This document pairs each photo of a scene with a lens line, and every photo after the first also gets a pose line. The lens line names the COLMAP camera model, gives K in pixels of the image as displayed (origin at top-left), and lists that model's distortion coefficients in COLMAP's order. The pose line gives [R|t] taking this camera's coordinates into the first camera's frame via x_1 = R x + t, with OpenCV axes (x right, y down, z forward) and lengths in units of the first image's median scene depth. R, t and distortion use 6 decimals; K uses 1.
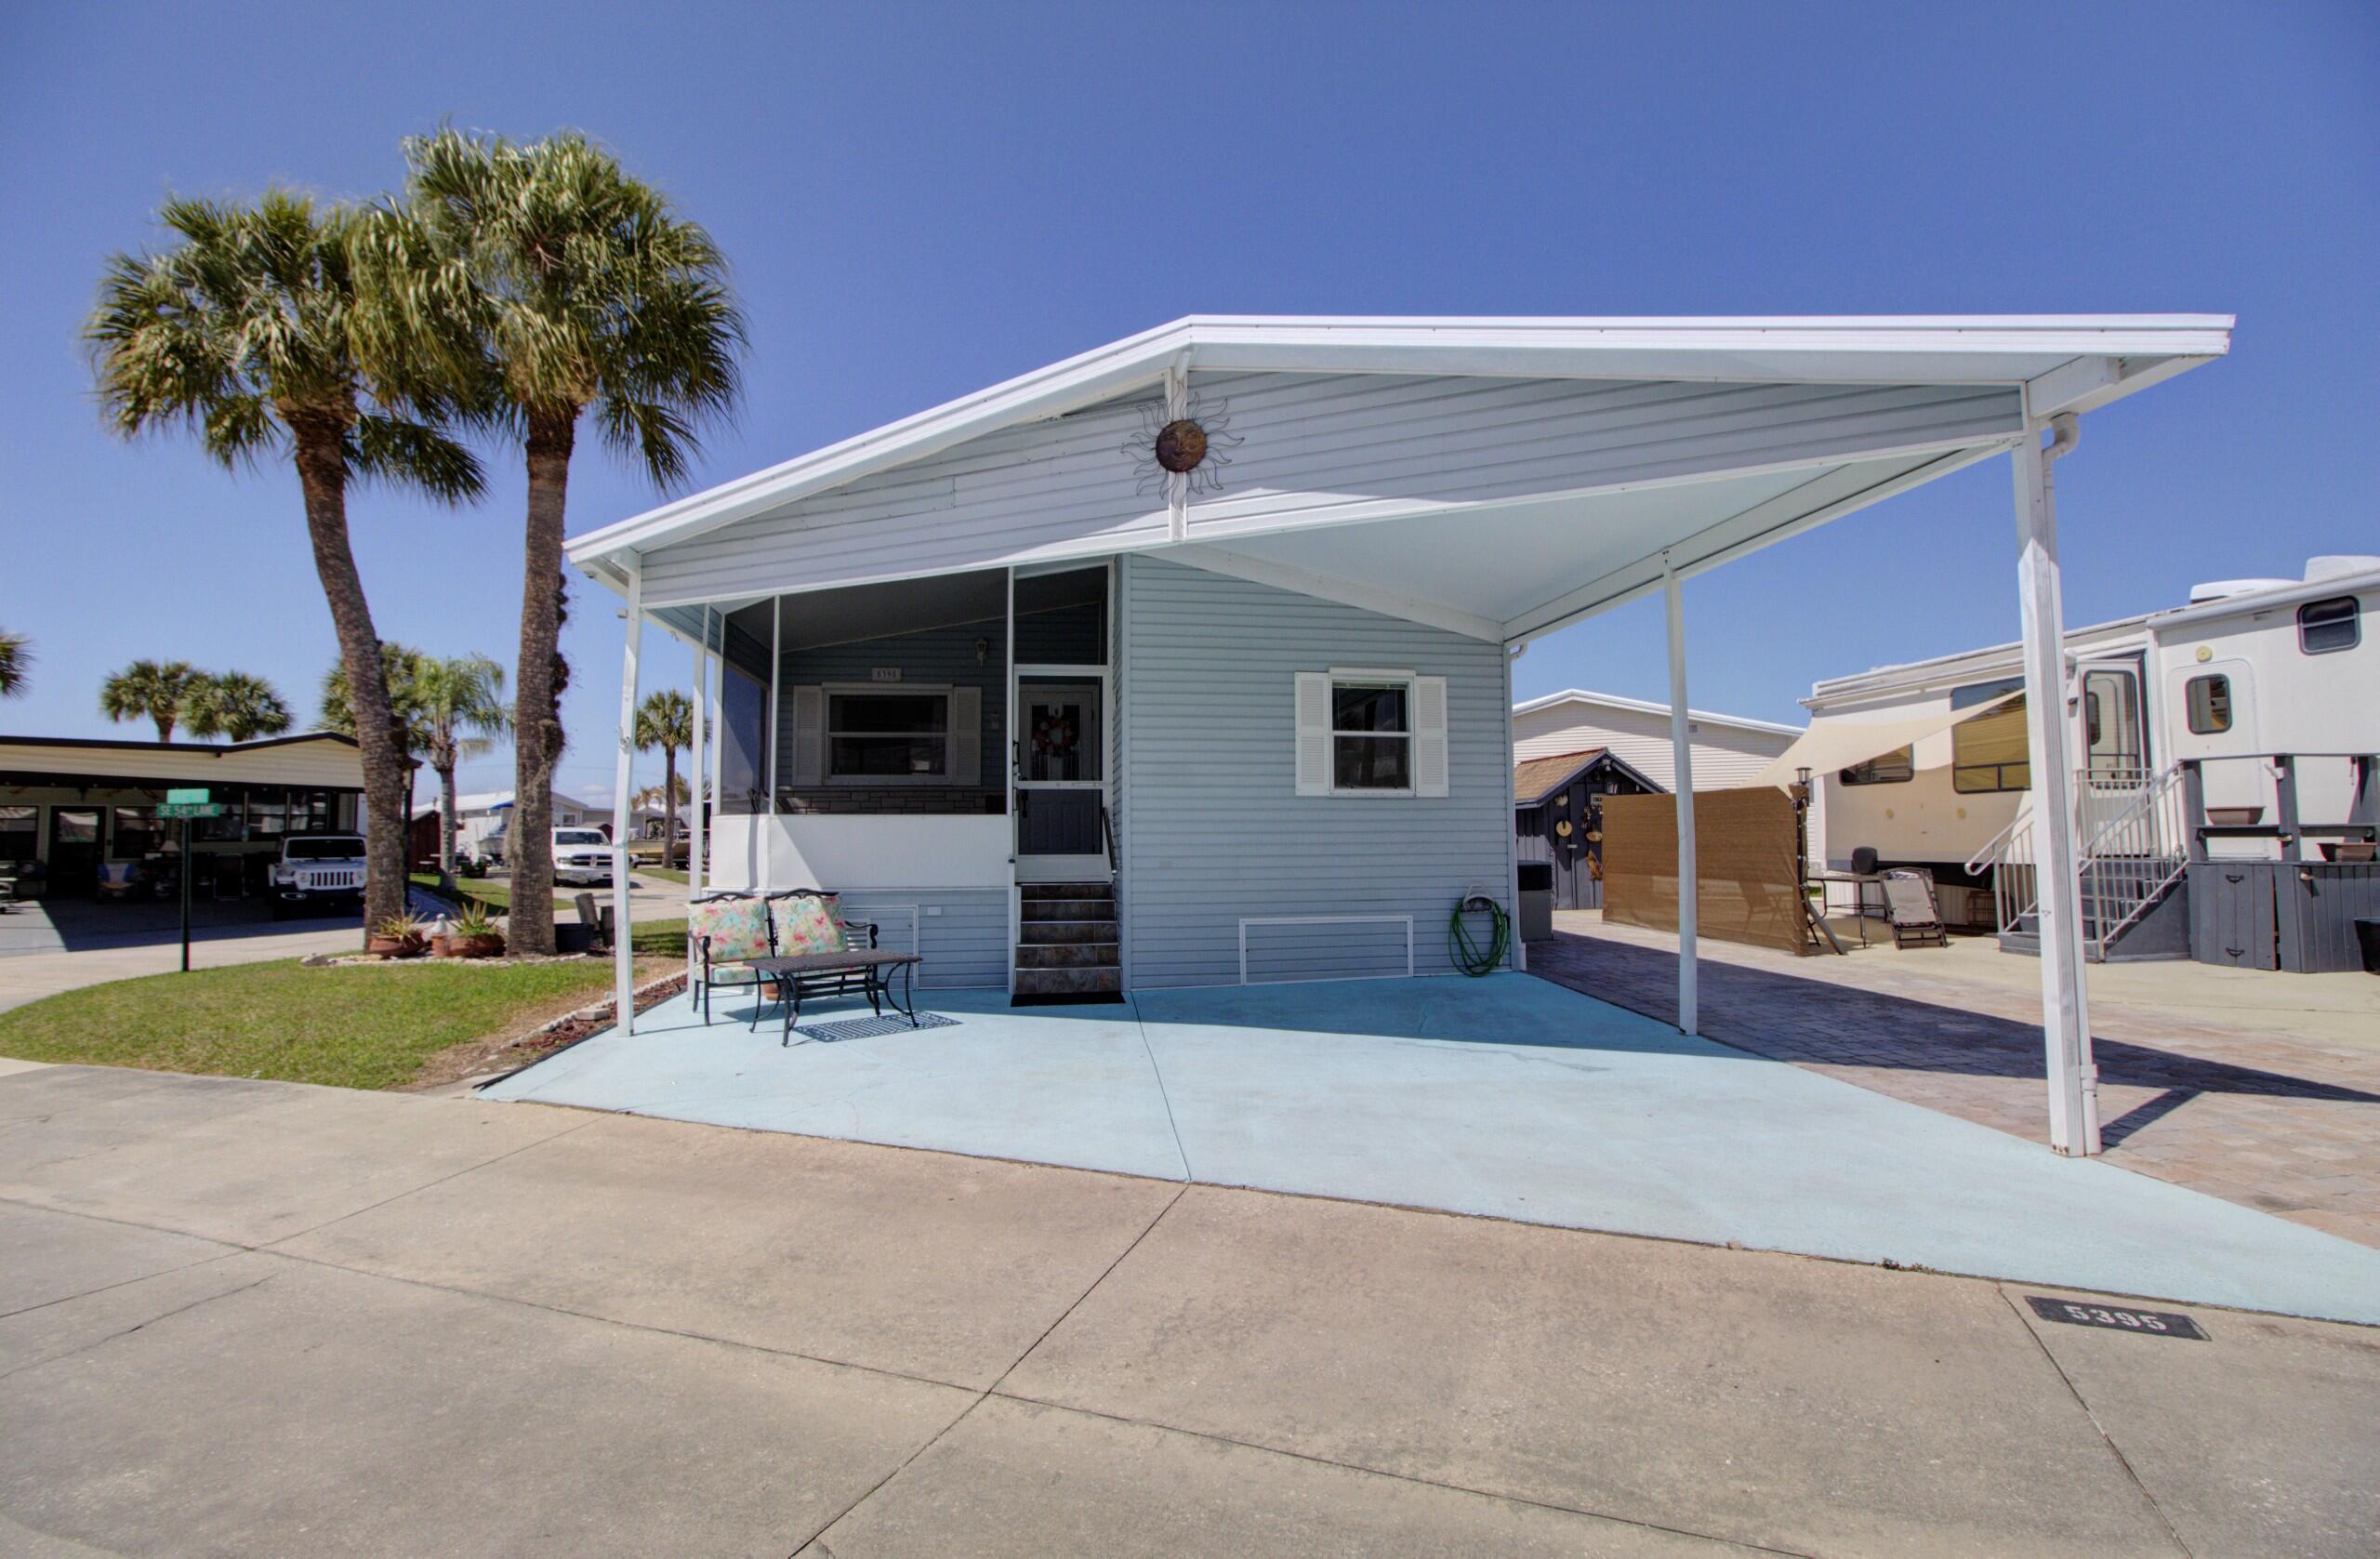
lens RADIAL K [[1091.2, 0, 1201.6], [0, 1091.2, 762.4], [0, 0, 1]] dist [-0.005612, 0.004314]
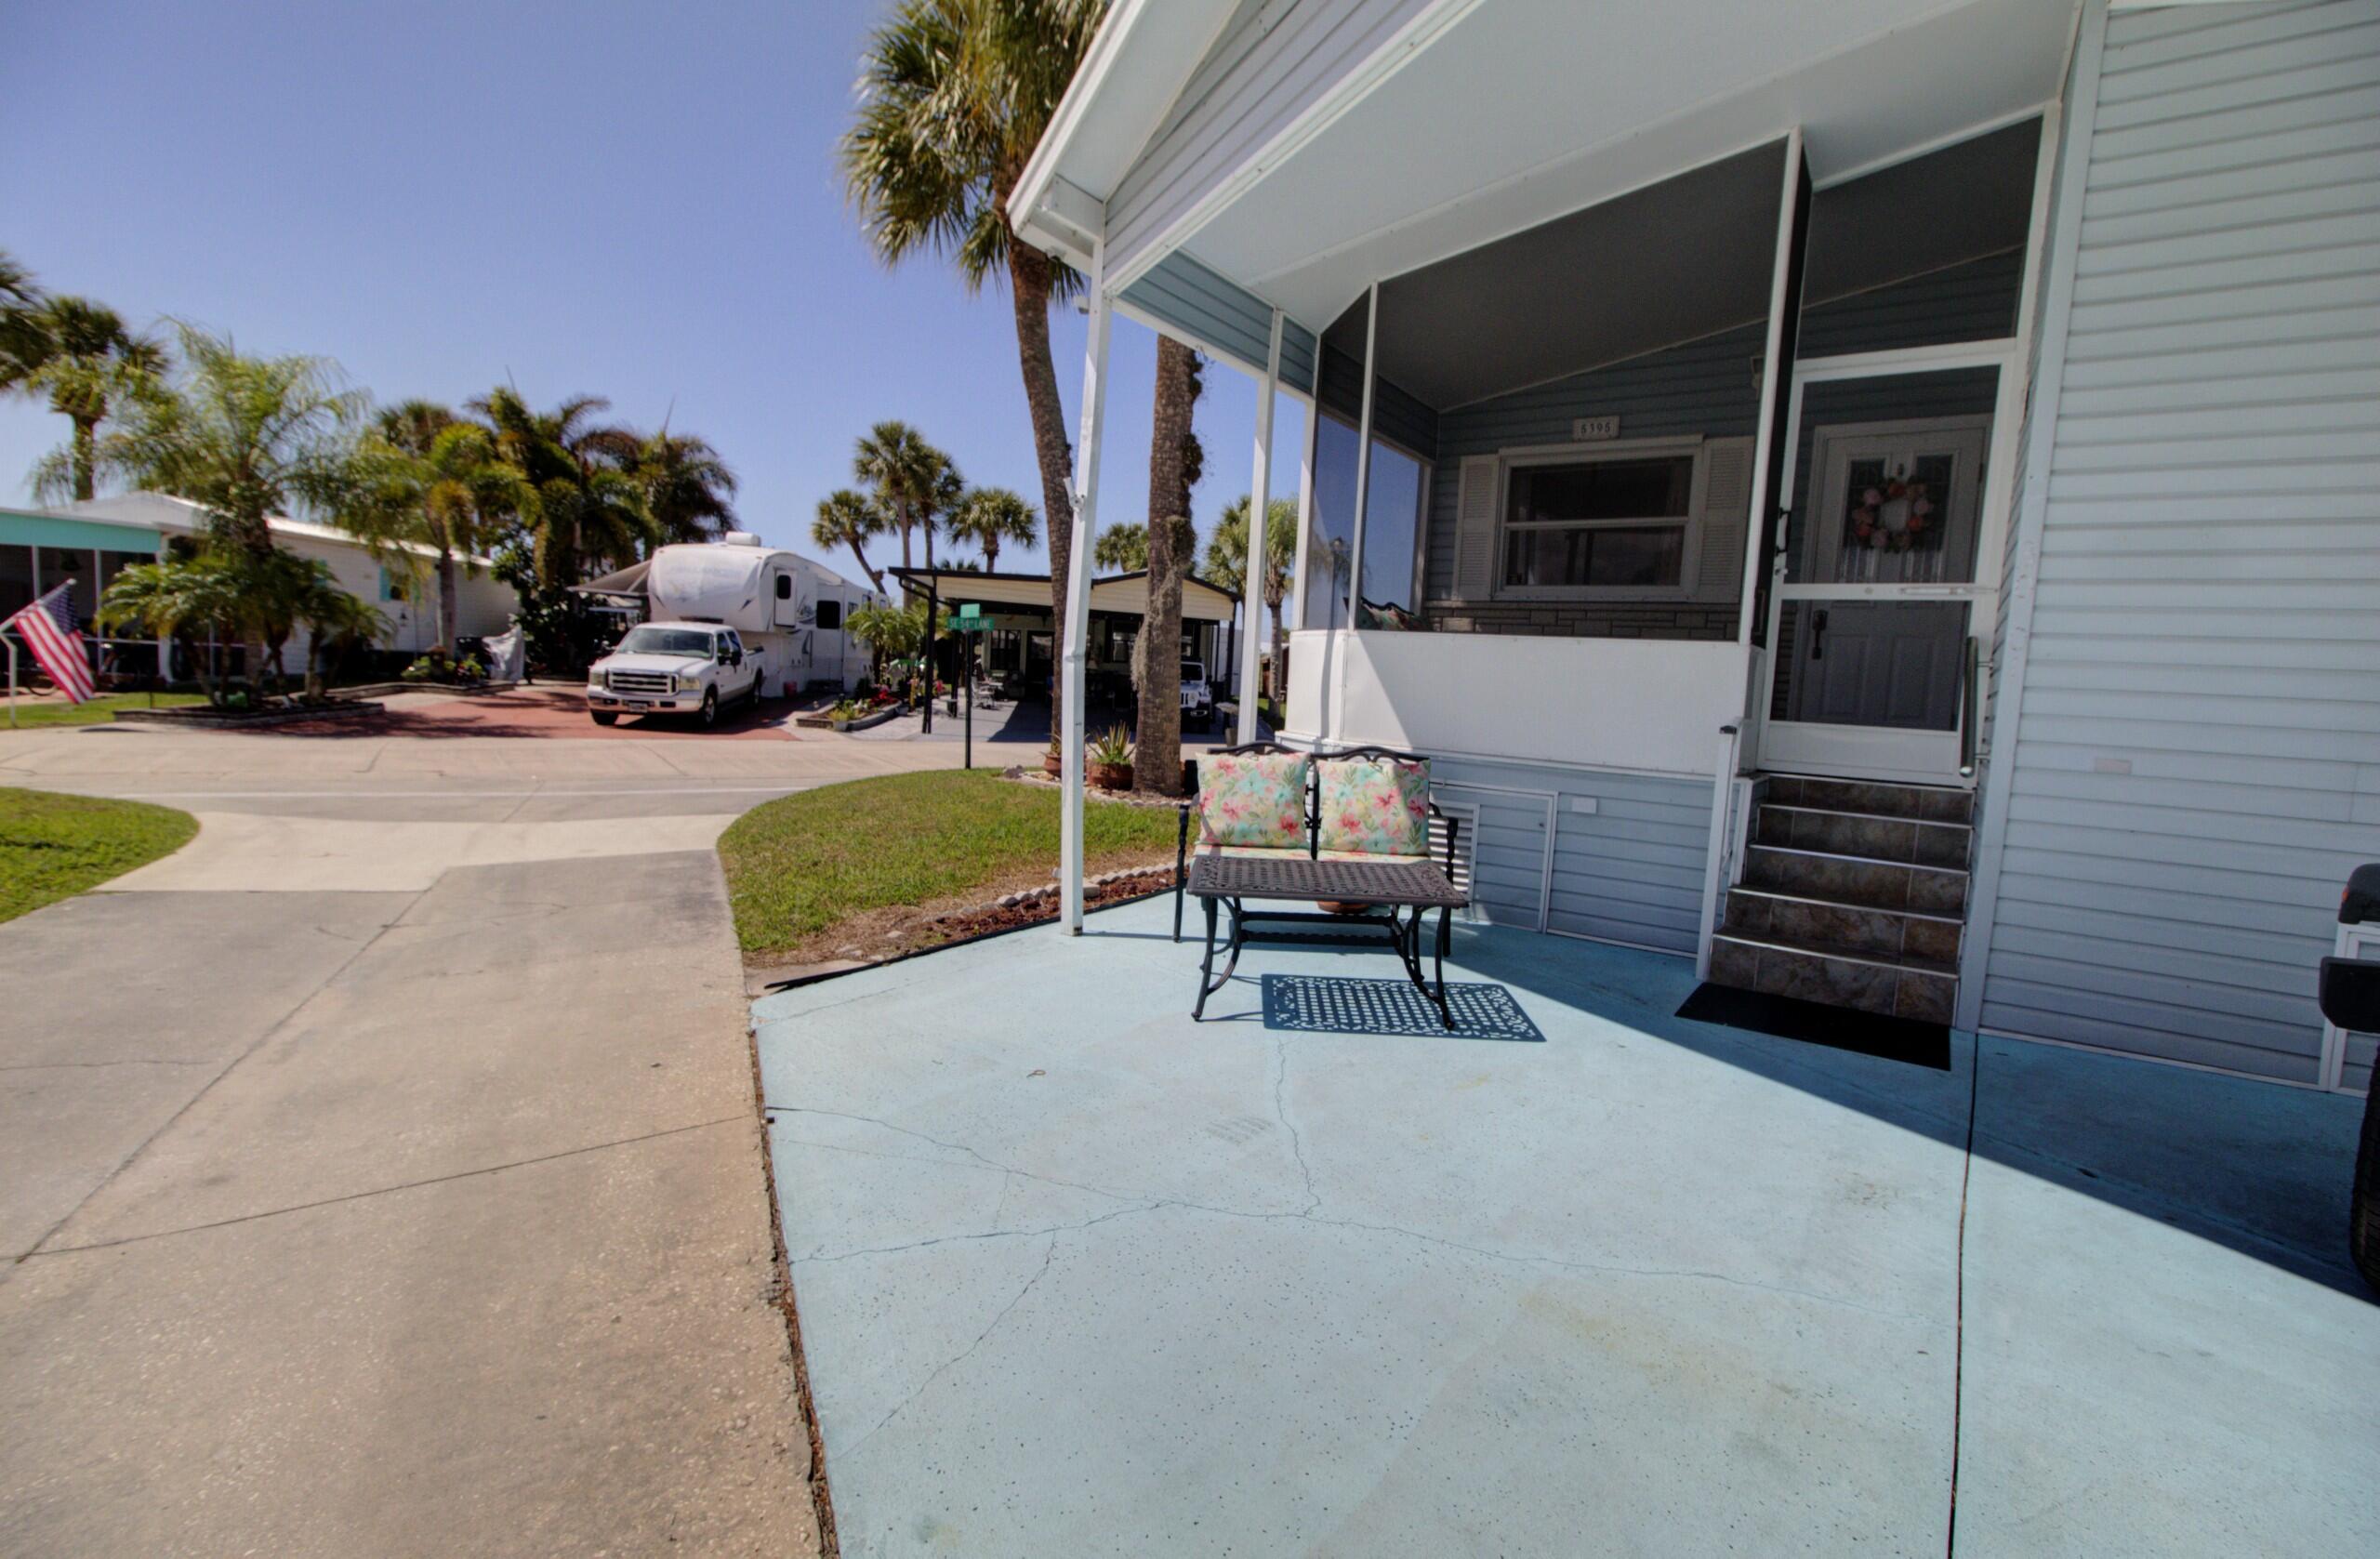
lens RADIAL K [[1091.2, 0, 1196.0], [0, 1091.2, 769.3], [0, 0, 1]] dist [-0.005612, 0.004314]
pose [[0.732649, 0.105721, -0.672346, -0.009002], [-0.010163, 0.989451, 0.144509, 0.035059], [0.680531, -0.099041, 0.725995, 0.430809]]
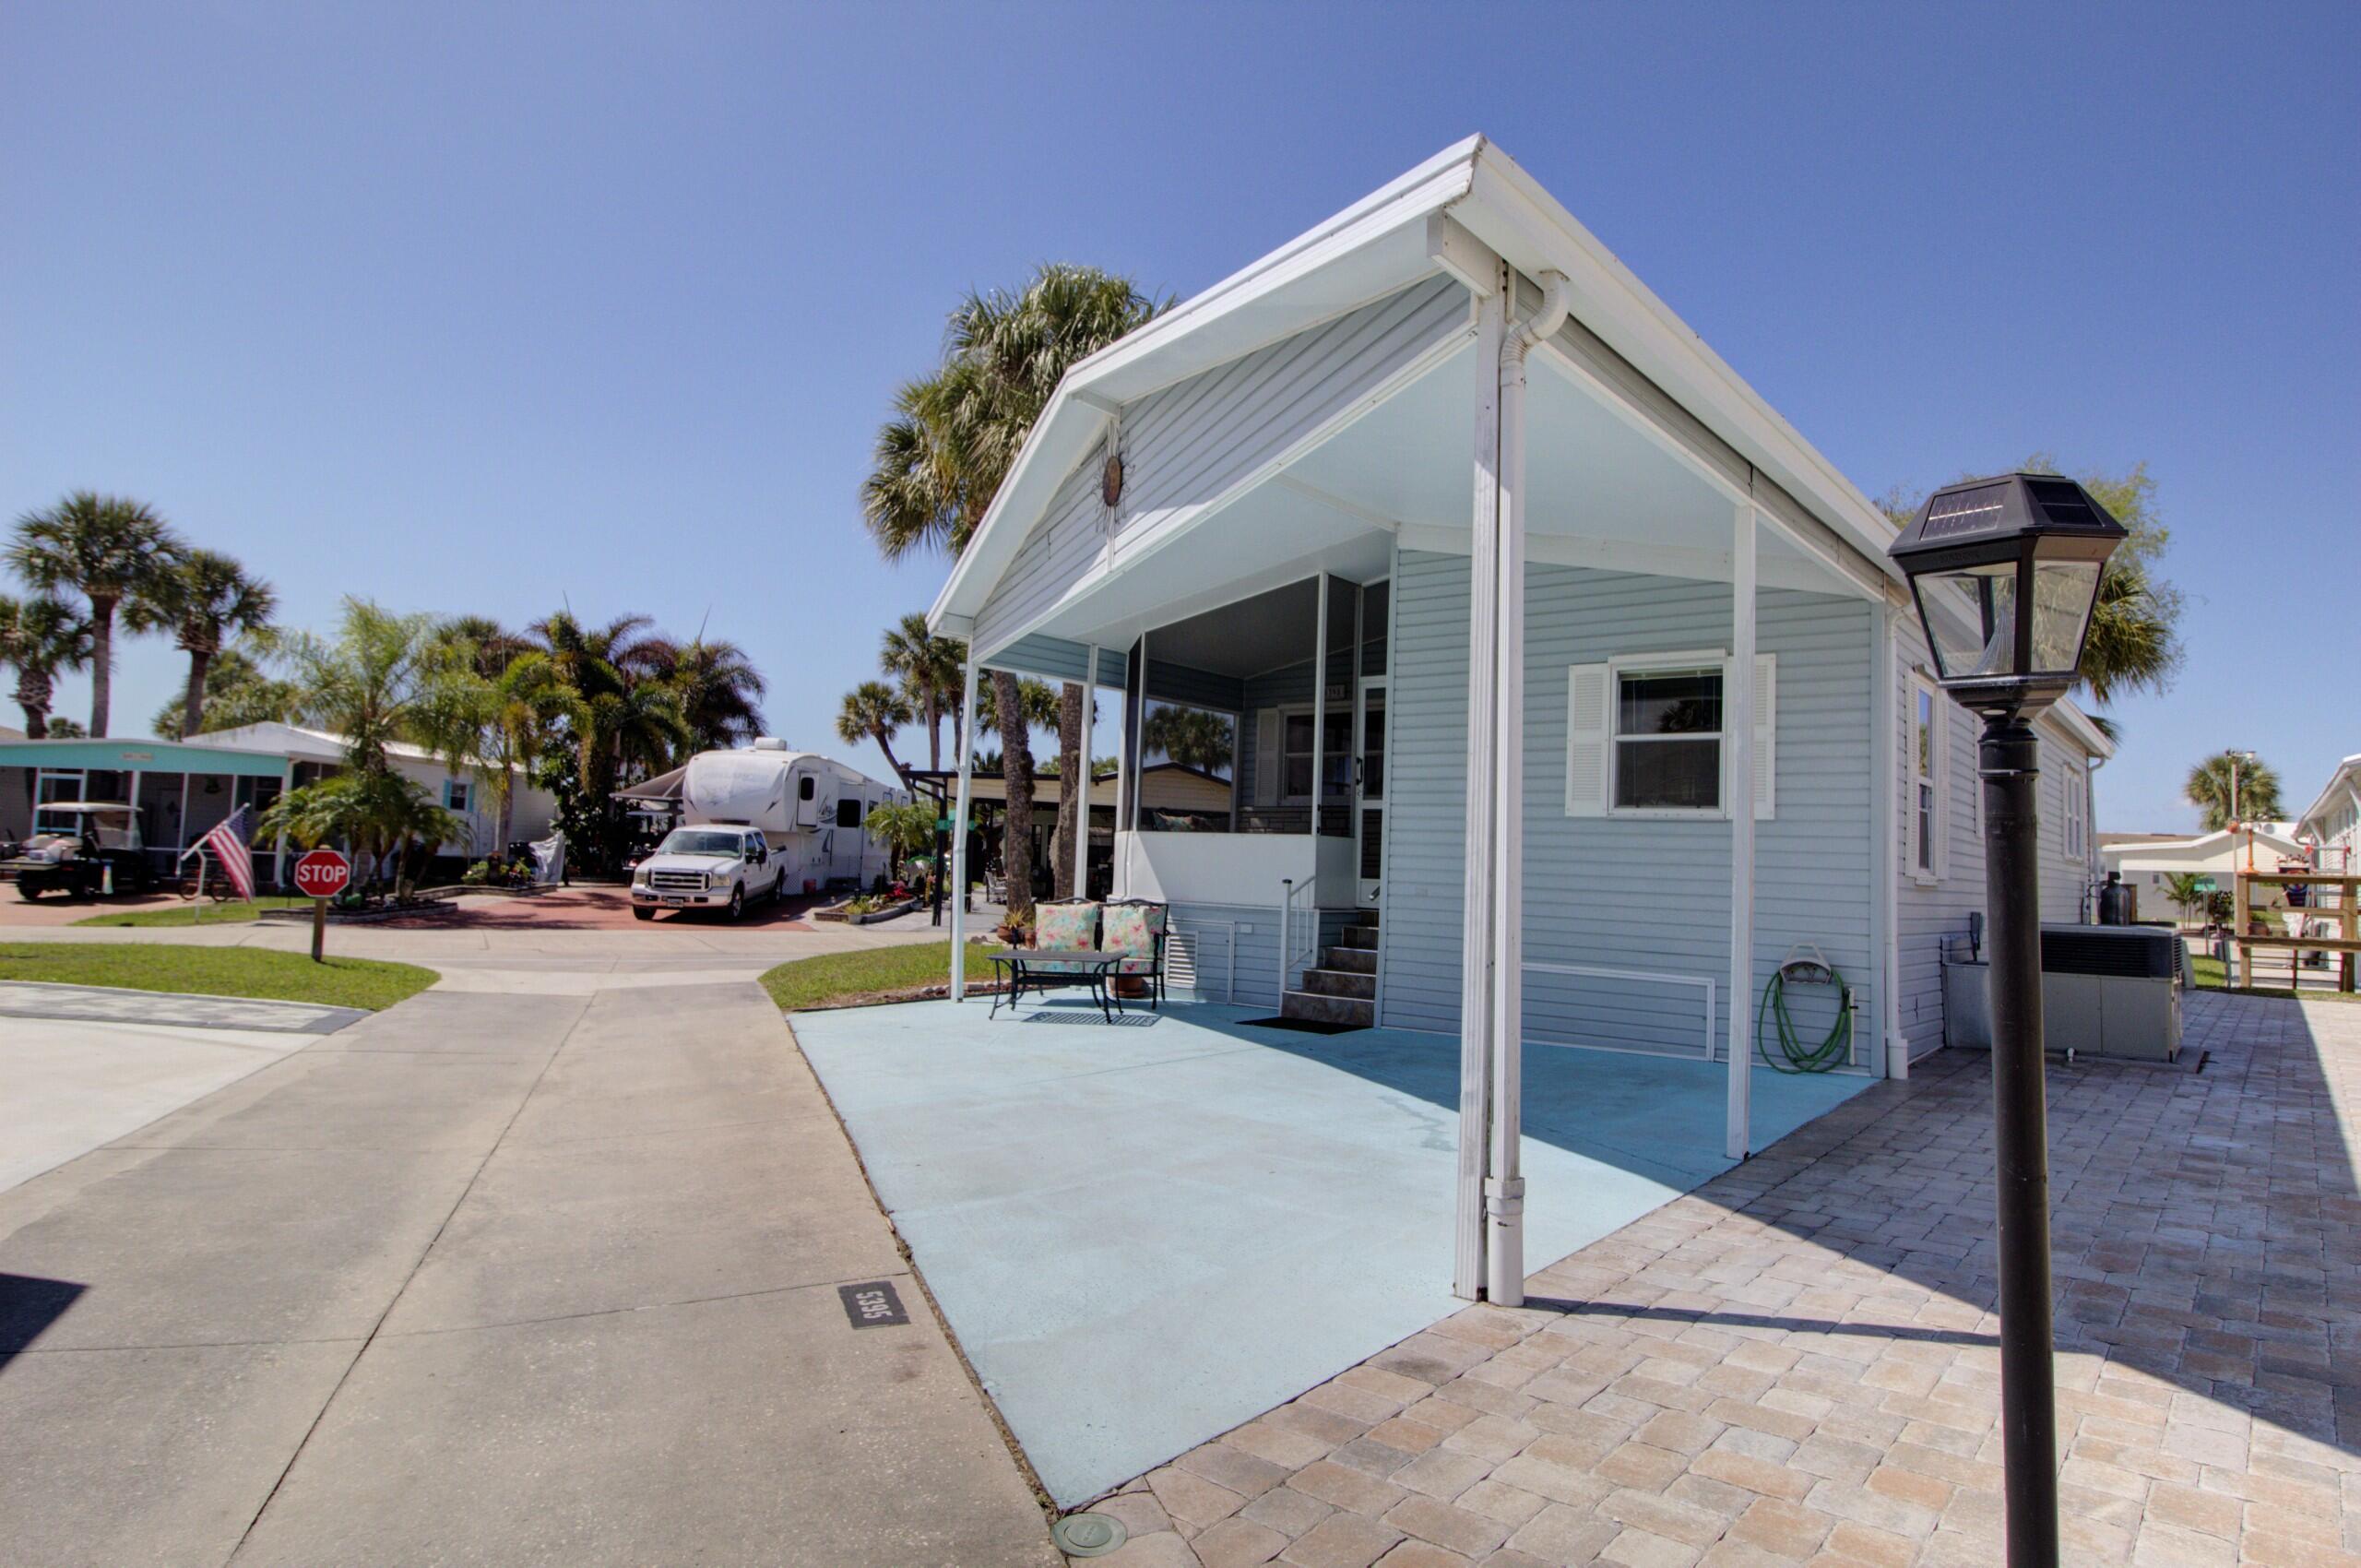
lens RADIAL K [[1339.9, 0, 1179.5], [0, 1339.9, 775.0], [0, 0, 1]] dist [-0.005420, 0.000937]
pose [[0.671614, -0.017886, -0.740686, 0.622851], [0.012834, 0.999839, -0.012507, 0.007996], [0.740790, -0.001106, 0.671735, 0.113270]]
